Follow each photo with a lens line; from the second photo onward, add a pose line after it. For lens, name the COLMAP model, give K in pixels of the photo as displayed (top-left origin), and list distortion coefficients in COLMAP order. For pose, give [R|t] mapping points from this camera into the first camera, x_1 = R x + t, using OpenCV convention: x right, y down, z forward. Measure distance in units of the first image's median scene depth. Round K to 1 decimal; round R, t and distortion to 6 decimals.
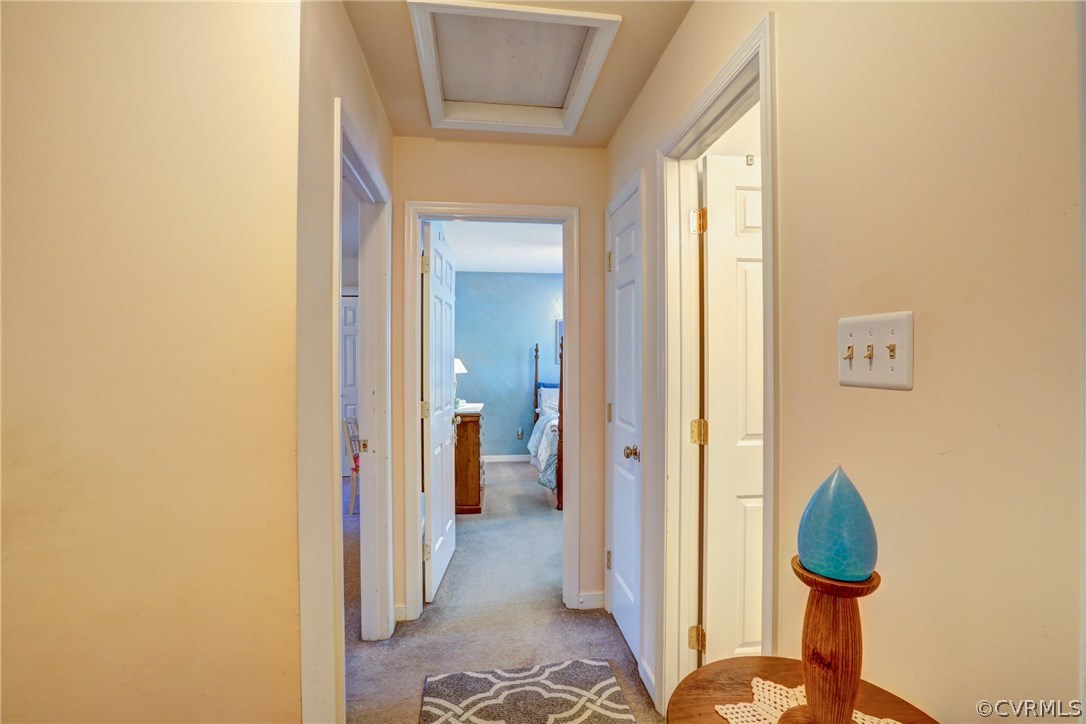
lens RADIAL K [[490.5, 0, 547.0], [0, 490.5, 359.9], [0, 0, 1]] dist [-0.045821, 0.014322]
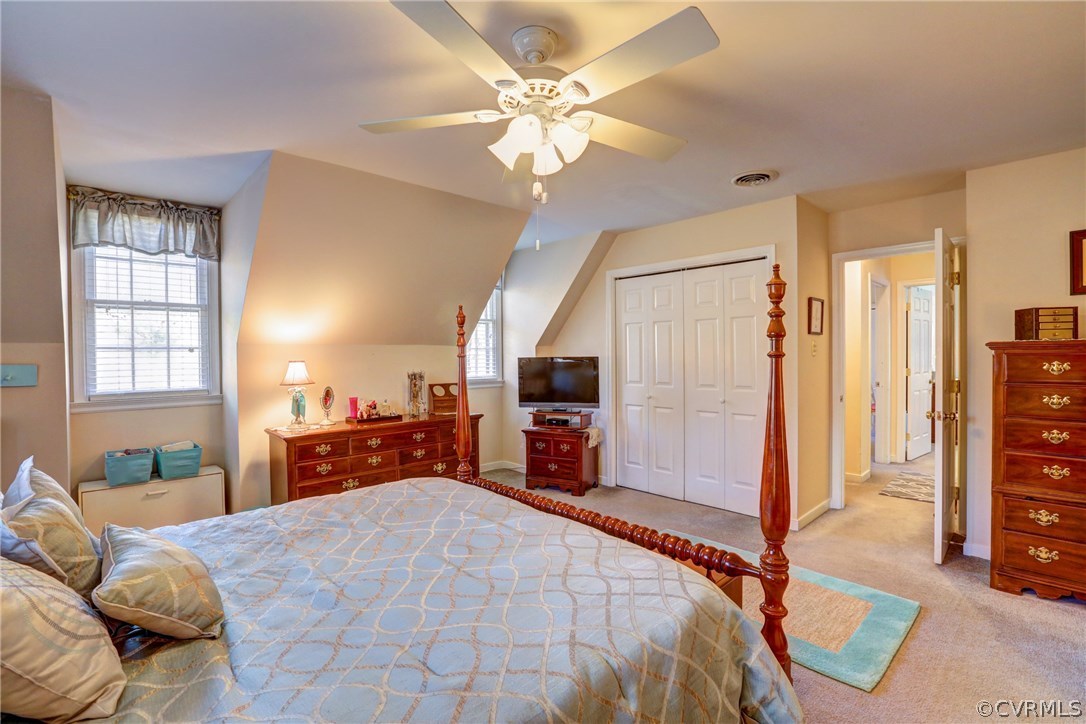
lens RADIAL K [[490.5, 0, 547.0], [0, 490.5, 359.9], [0, 0, 1]] dist [-0.045821, 0.014322]
pose [[0.582397, 0.007217, -0.812872, 0.620442], [0.009452, 0.999833, 0.015649, -0.001645], [0.812849, -0.016797, 0.582232, -1.750393]]
